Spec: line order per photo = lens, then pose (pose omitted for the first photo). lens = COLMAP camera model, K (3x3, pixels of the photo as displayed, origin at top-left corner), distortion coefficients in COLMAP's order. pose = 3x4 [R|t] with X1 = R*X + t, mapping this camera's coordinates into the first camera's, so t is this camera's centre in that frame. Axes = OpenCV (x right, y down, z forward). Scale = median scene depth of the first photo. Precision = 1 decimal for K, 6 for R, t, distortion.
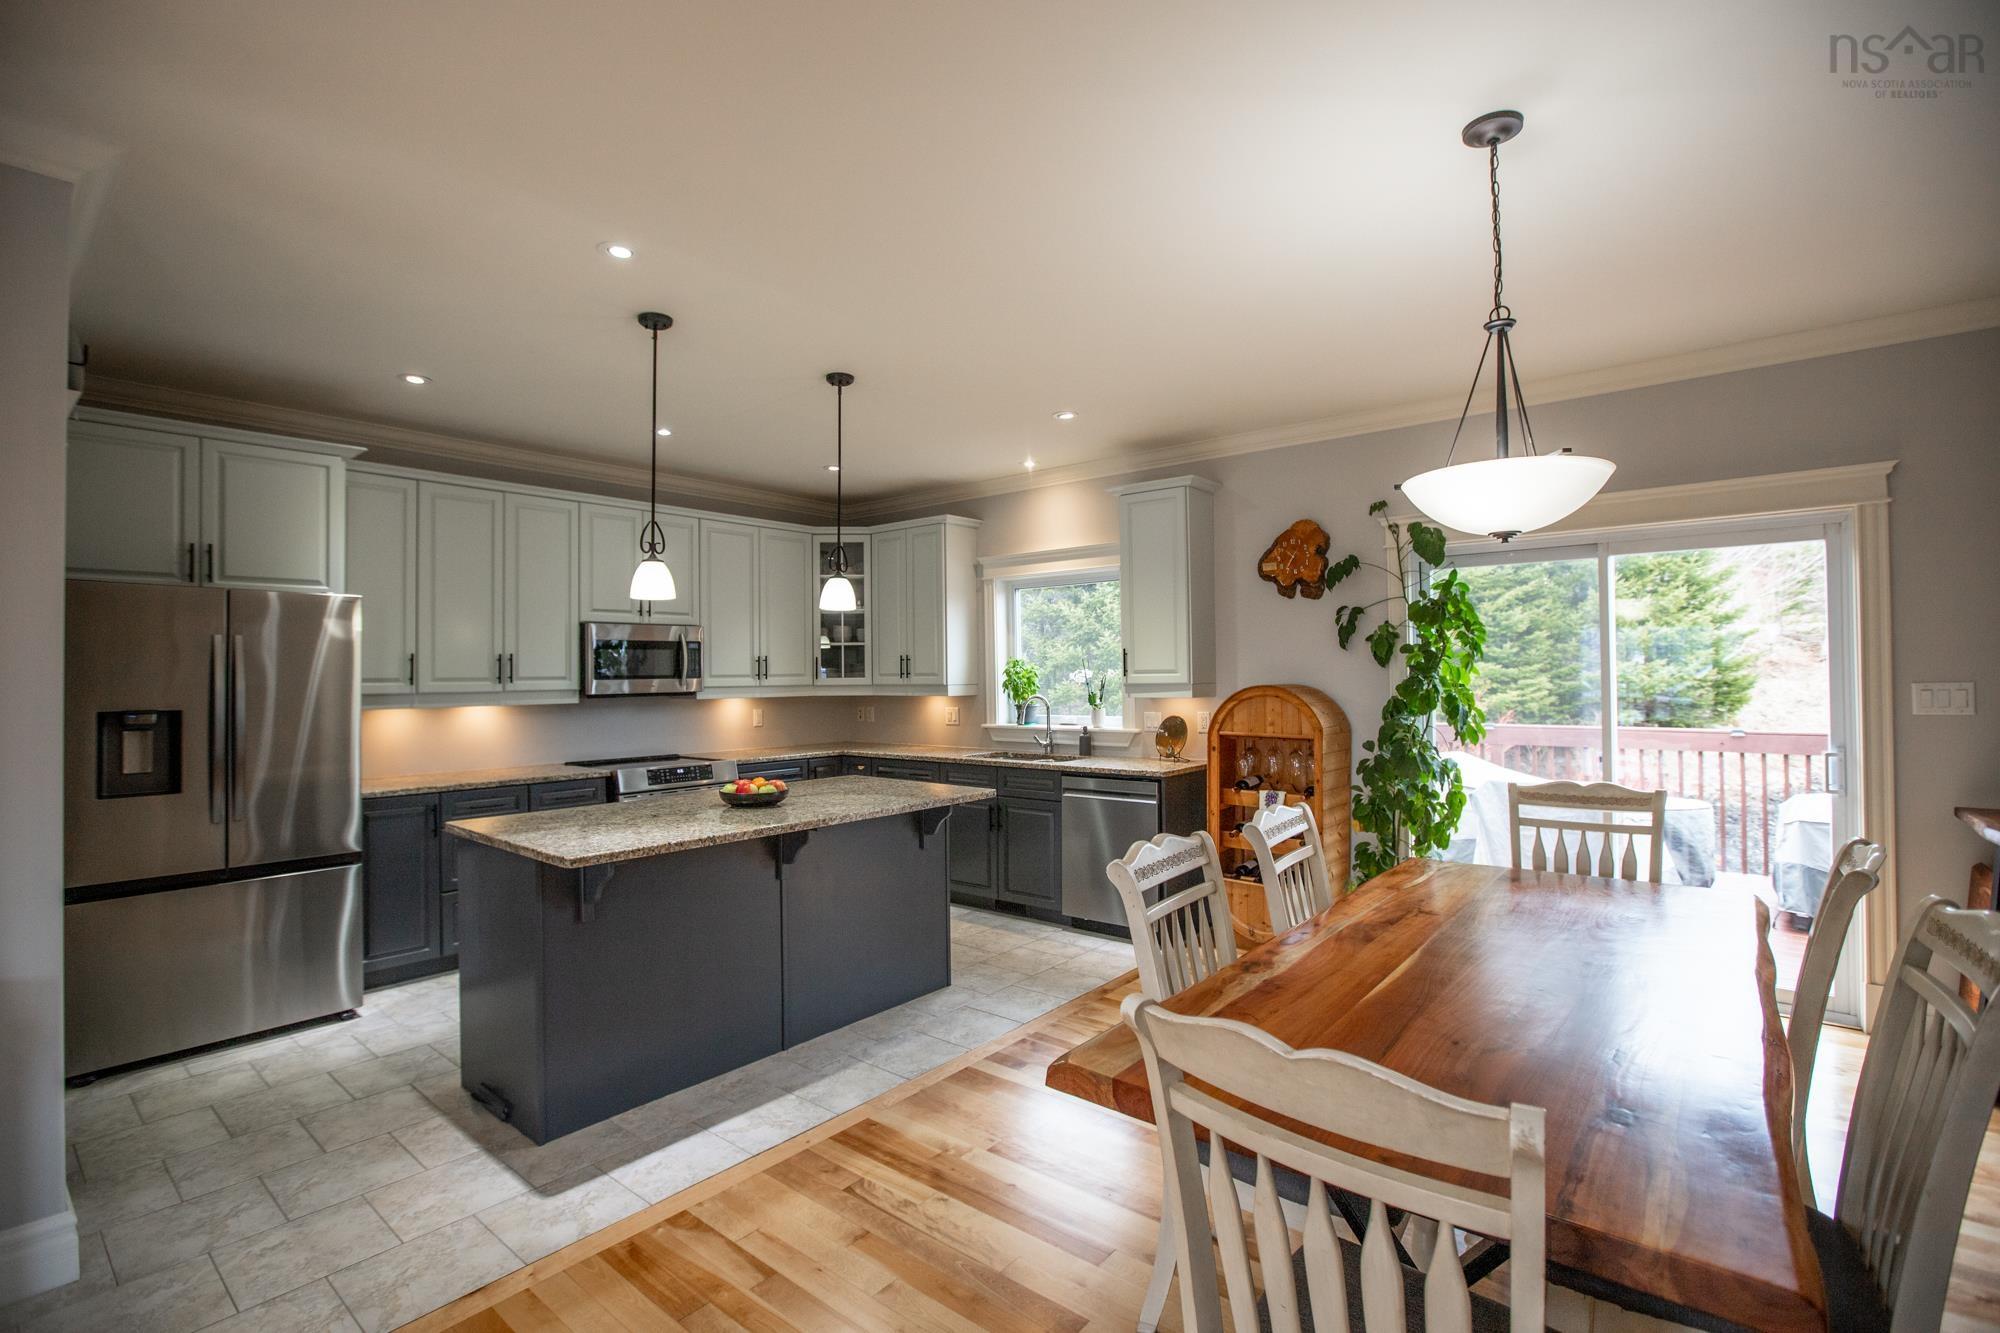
lens RADIAL K [[915.2, 0, 990.8], [0, 915.2, 663.2], [0, 0, 1]] dist [-0.053535, 0.019203]
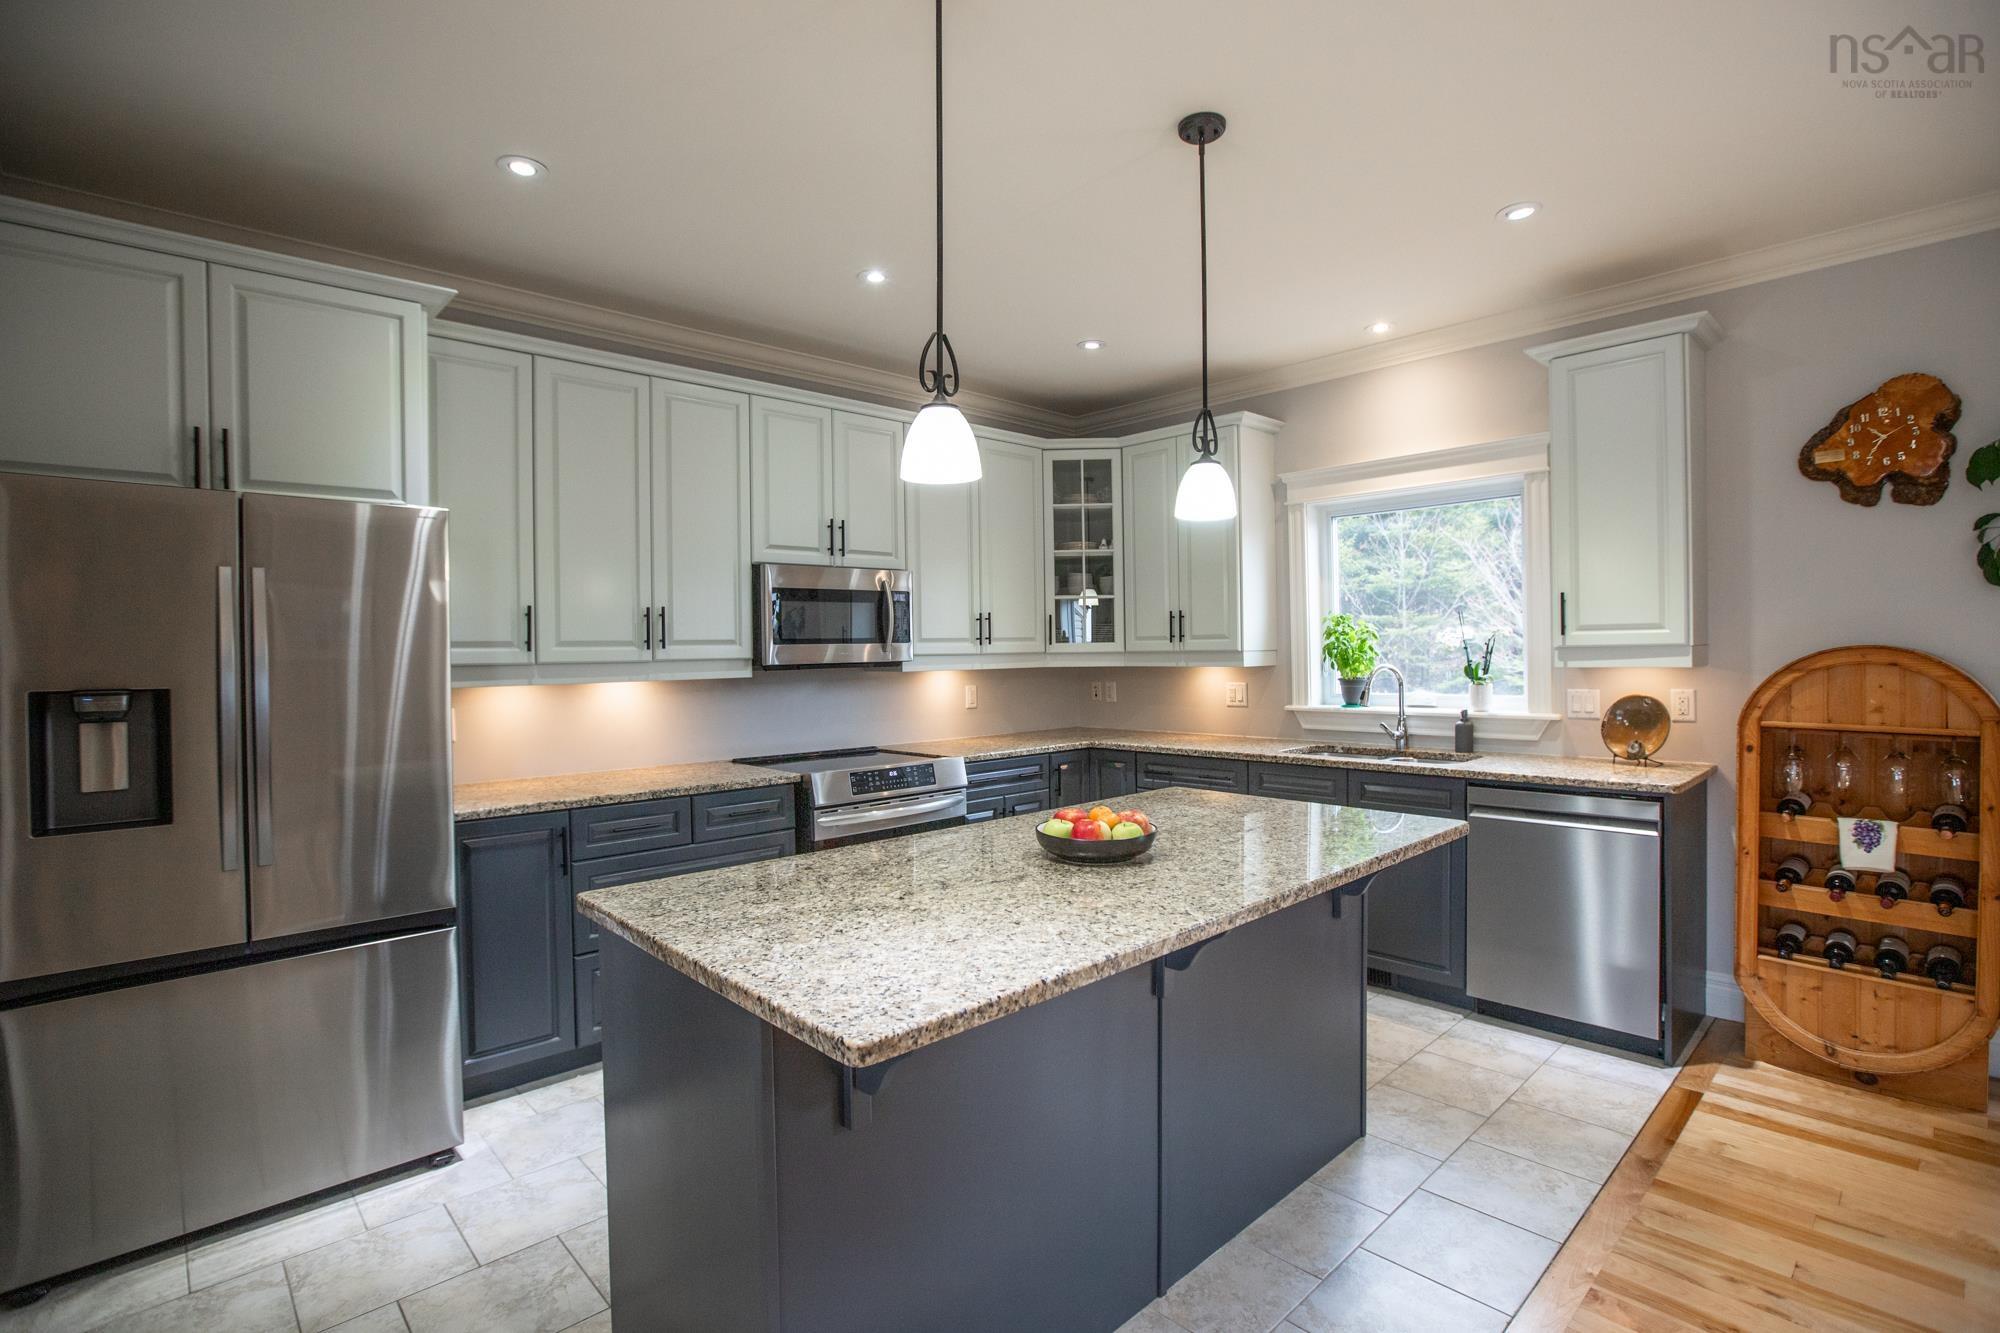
lens RADIAL K [[944.2, 0, 991.7], [0, 944.2, 662.2], [0, 0, 1]] dist [-0.053560, 0.019706]
pose [[0.991630, -0.002509, -0.129090, -0.189252], [0.005960, 0.999635, 0.026359, 0.015253], [0.128977, -0.026908, 0.991282, 0.316869]]
